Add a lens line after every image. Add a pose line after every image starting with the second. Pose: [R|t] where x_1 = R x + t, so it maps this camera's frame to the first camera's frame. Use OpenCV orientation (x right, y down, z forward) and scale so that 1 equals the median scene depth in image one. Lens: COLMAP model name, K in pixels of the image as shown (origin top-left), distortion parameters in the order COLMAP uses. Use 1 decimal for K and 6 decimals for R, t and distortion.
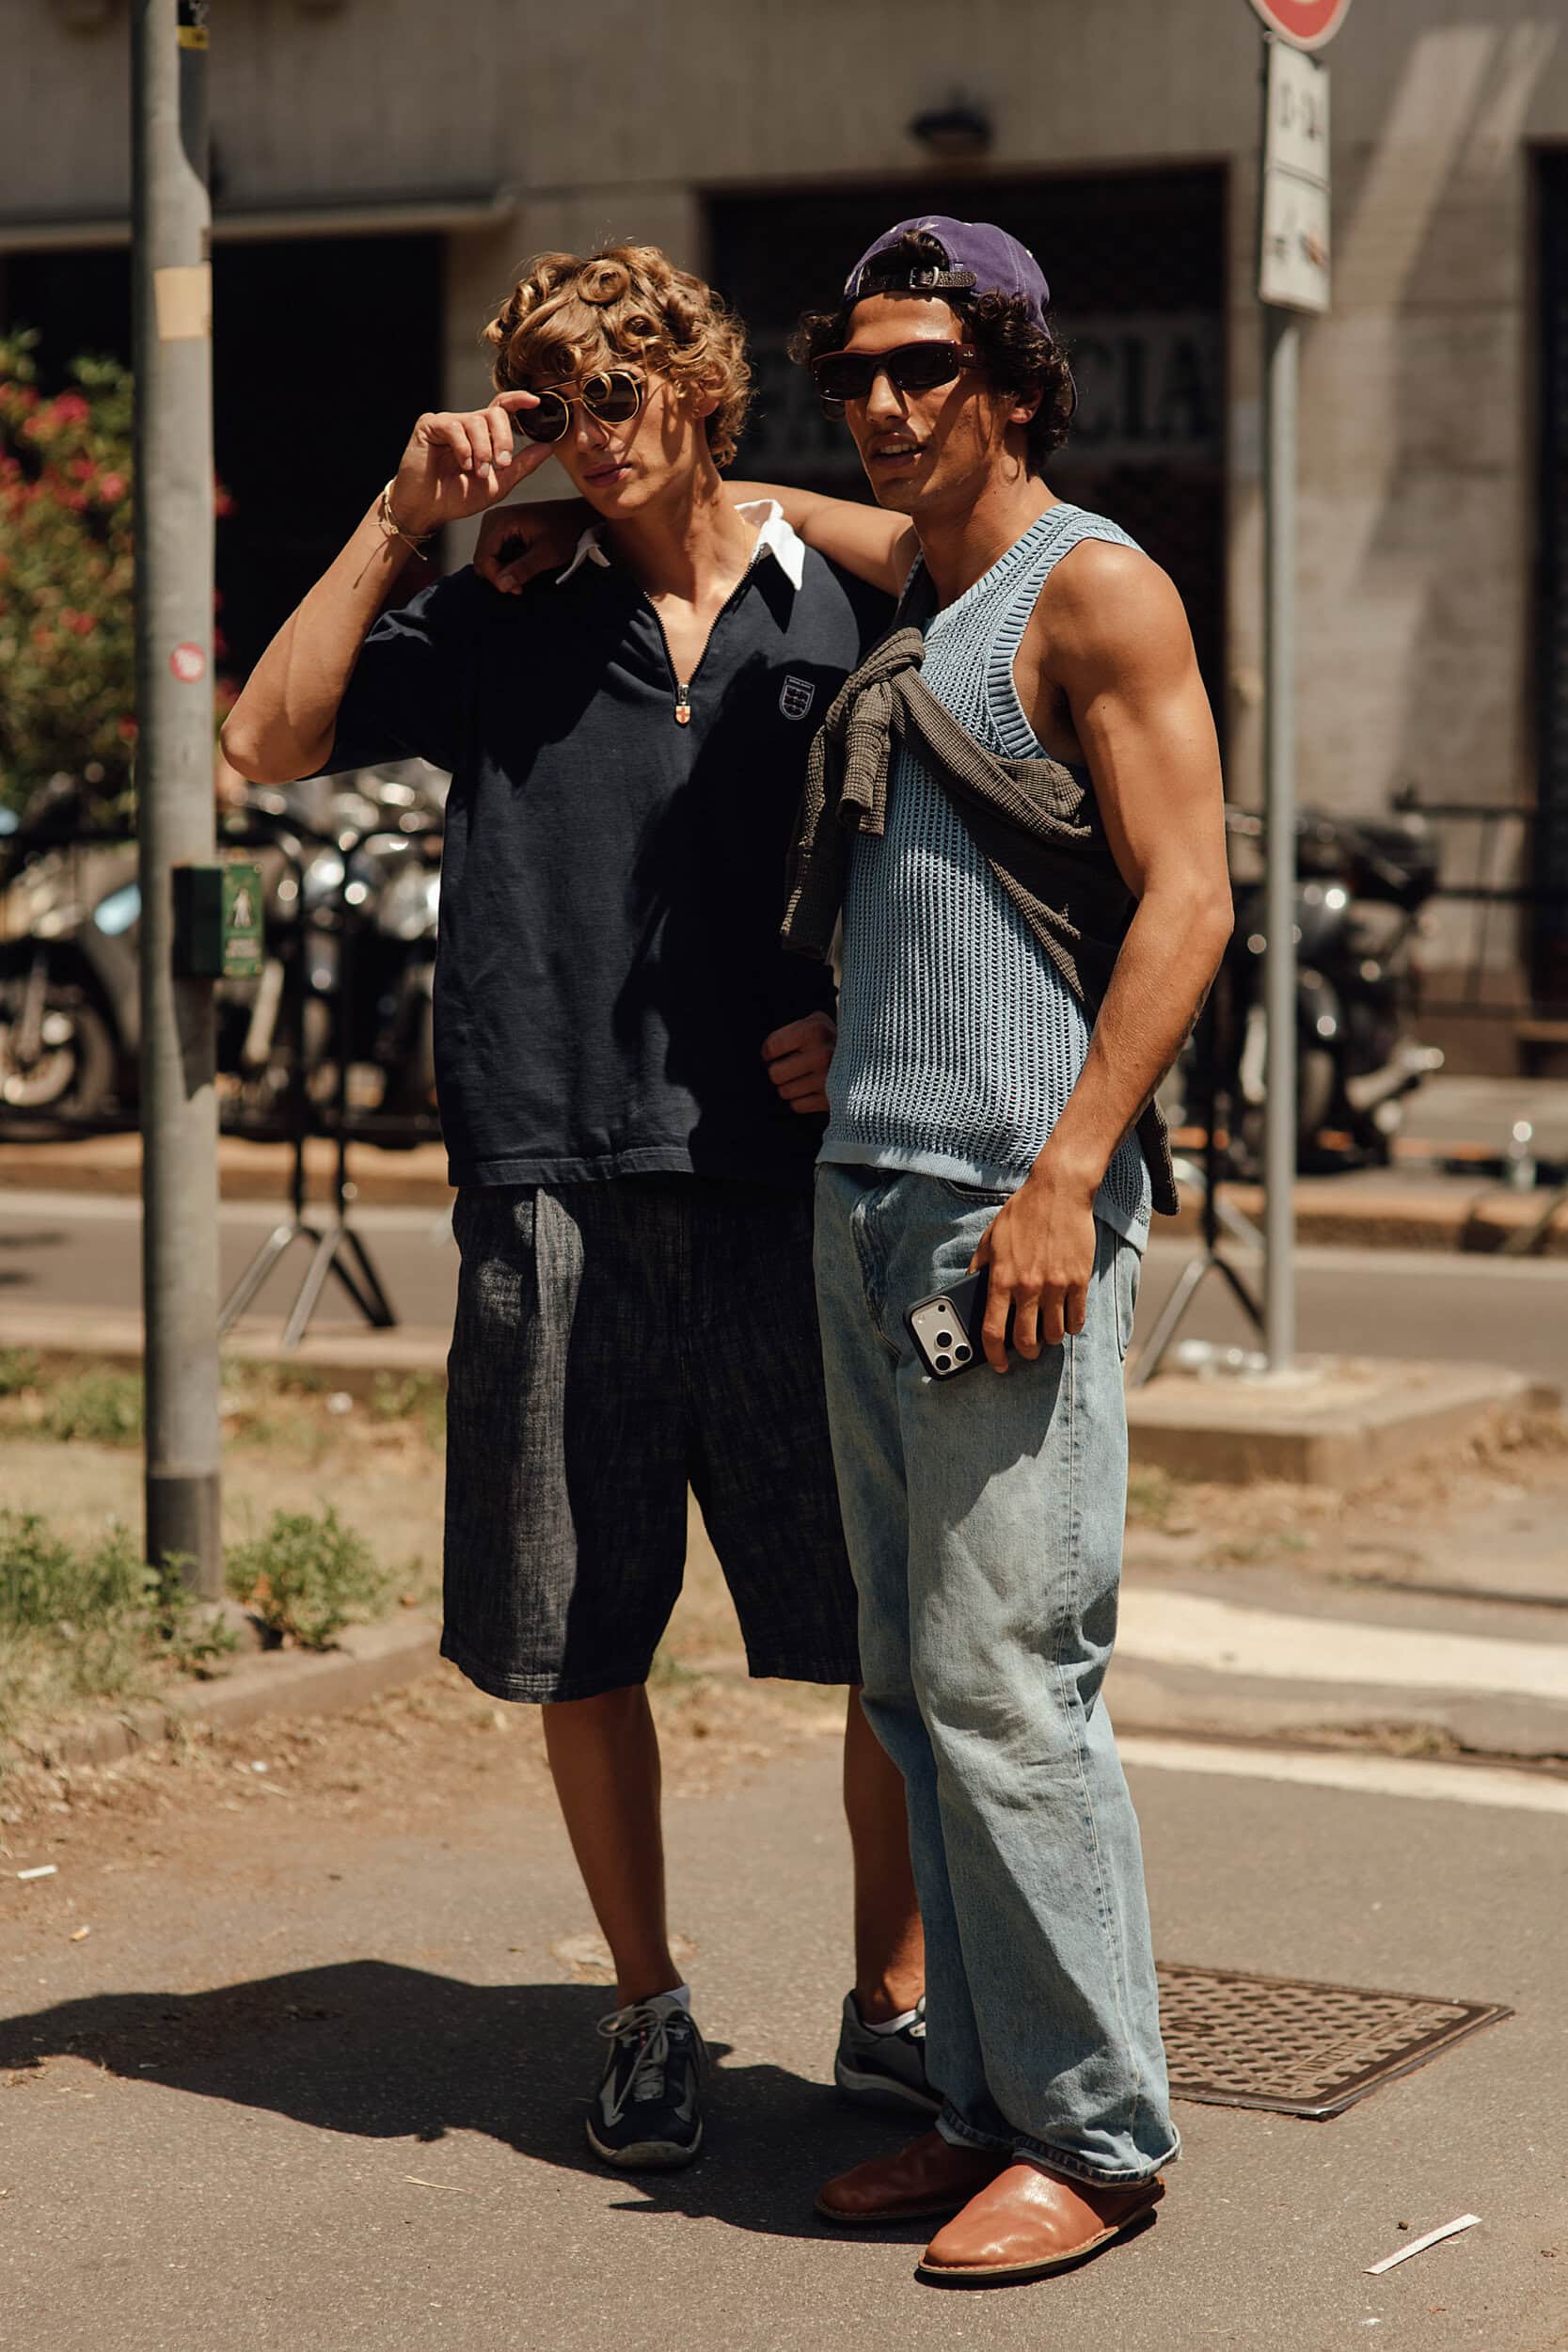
lens RADIAL K [[5792.0, 0, 822.1], [0, 5792.0, 1183.1], [0, 0, 1]] dist [0.004511, -0.129462]
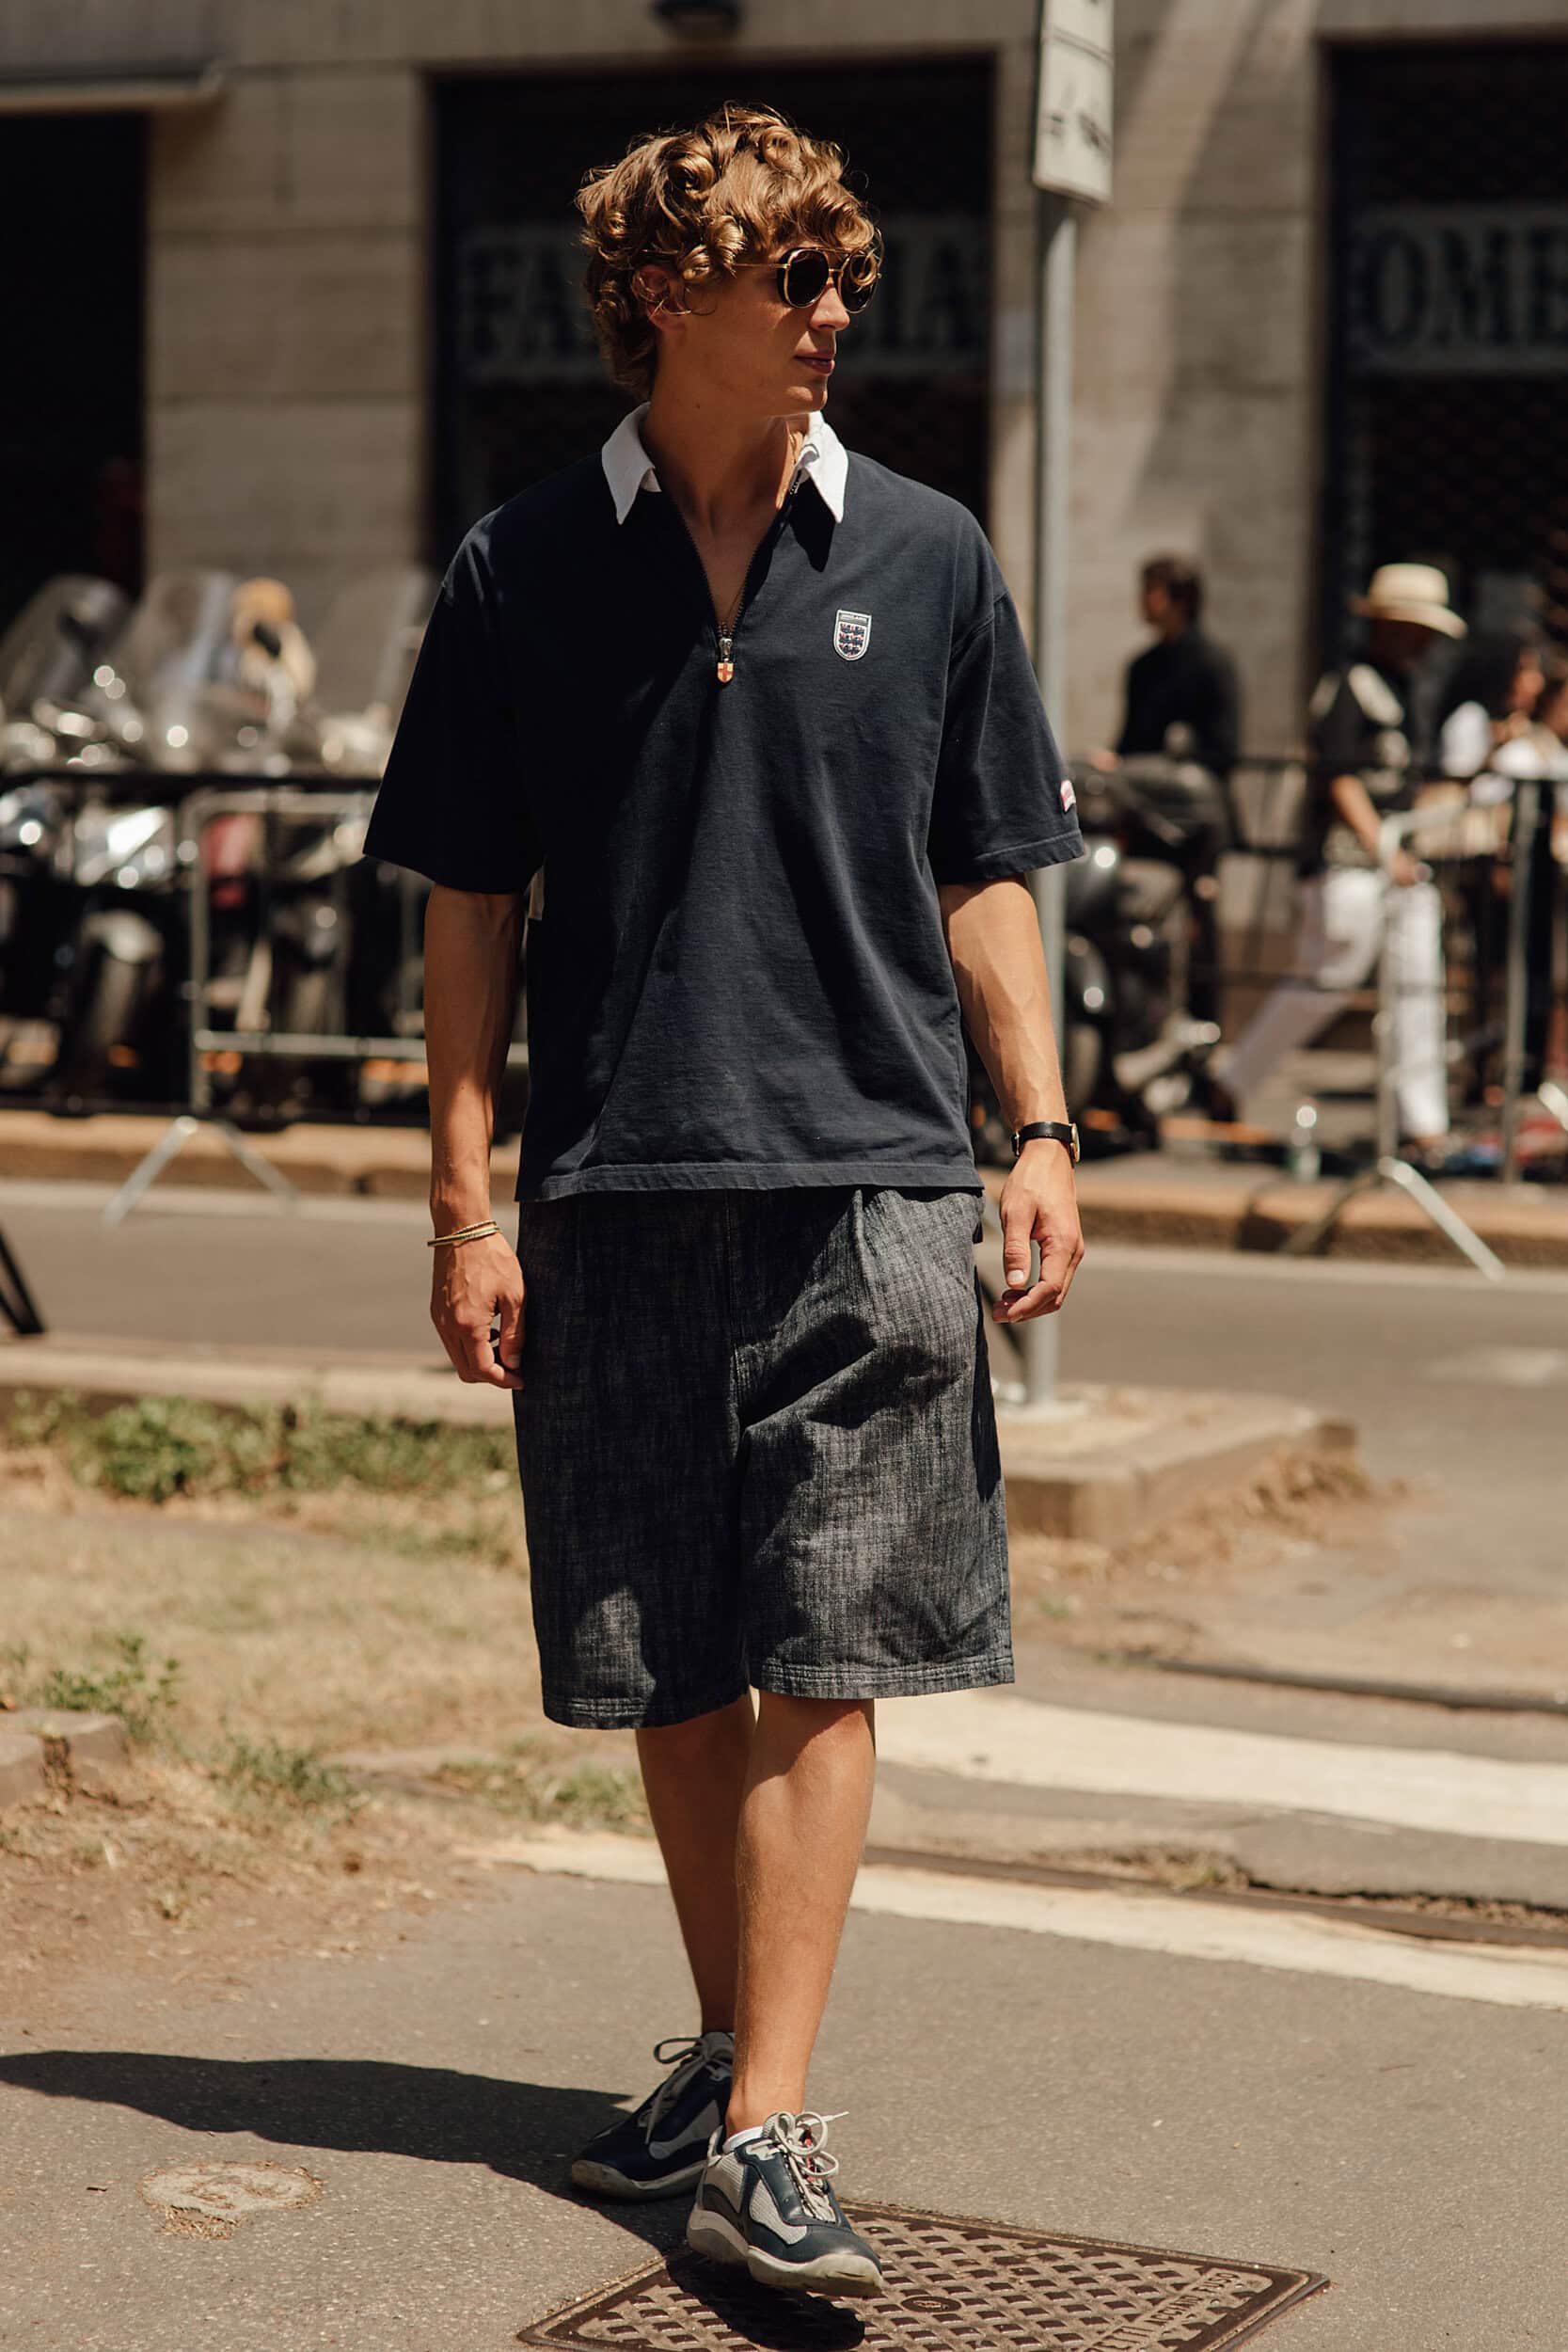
lens RADIAL K [[5792.0, 0, 822.1], [0, 5792.0, 1183.1], [0, 0, 1]] dist [0.004511, -0.129462]
pose [[0.998999, 0.011942, 0.043116, 0.007757], [-0.012532, 0.999831, 0.013440, -0.013261], [-0.042948, -0.013967, 0.998980, 0.127120]]
